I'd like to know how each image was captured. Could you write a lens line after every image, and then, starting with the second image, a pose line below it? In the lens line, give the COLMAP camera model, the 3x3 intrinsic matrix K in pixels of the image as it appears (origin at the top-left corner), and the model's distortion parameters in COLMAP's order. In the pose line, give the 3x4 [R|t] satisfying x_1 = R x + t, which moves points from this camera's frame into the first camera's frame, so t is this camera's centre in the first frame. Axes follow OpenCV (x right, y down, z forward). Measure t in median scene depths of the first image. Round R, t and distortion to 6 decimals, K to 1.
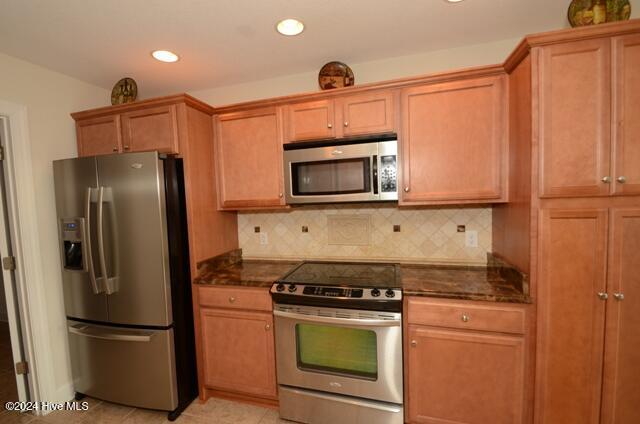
lens RADIAL K [[273.7, 0, 320.0], [0, 273.7, 212.0], [0, 0, 1]] dist [-0.003063, -0.000549]
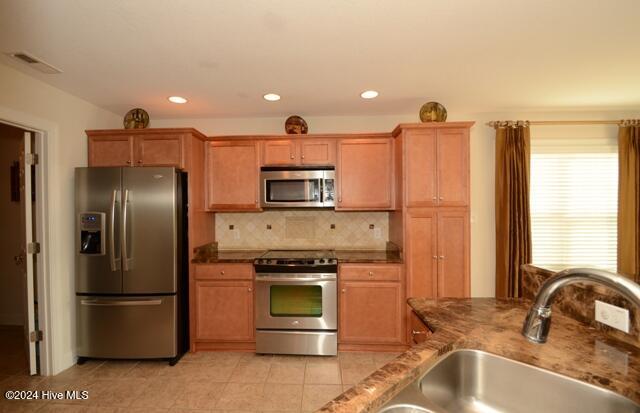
lens RADIAL K [[297.6, 0, 320.0], [0, 297.6, 206.5], [0, 0, 1]] dist [0.000562, 0.000084]
pose [[0.964911, 0.032159, 0.260601, -0.240223], [-0.013994, 0.997359, -0.071262, 0.076161], [-0.262204, 0.065114, 0.962813, -0.628454]]
